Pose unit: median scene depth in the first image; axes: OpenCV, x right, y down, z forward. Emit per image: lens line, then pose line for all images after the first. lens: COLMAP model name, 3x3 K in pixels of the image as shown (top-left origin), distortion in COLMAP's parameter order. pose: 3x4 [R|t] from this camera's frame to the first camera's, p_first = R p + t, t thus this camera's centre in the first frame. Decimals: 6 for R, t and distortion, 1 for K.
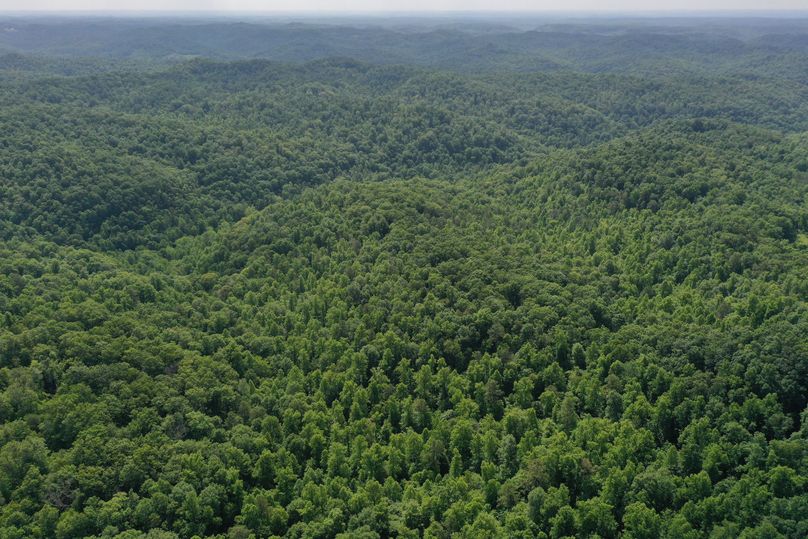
lens RADIAL K [[632.7, 0, 403.7], [0, 632.7, 271.4], [0, 0, 1]] dist [-0.002829, 0.000872]
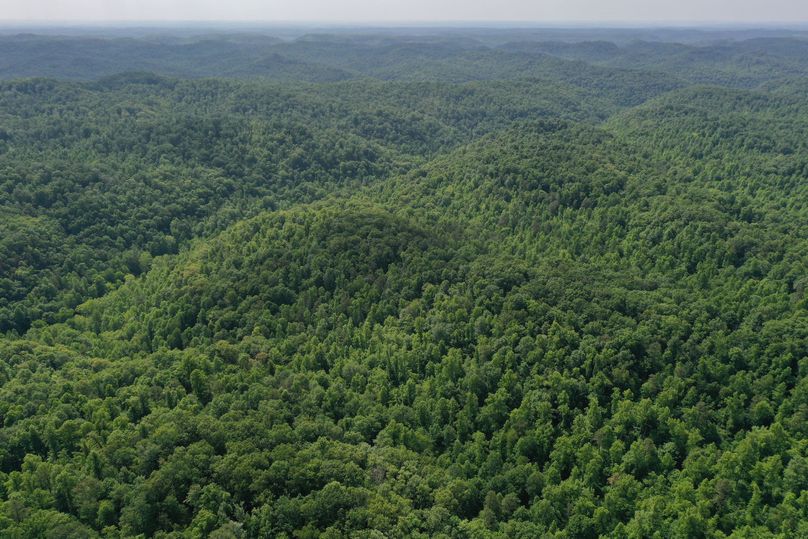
lens RADIAL K [[632.7, 0, 404.5], [0, 632.7, 267.6], [0, 0, 1]] dist [-0.002829, 0.000872]
pose [[0.924242, -0.136440, 0.356595, -0.202291], [0.143193, 0.989666, 0.007531, -0.035035], [-0.353938, 0.044101, 0.934229, 0.084517]]
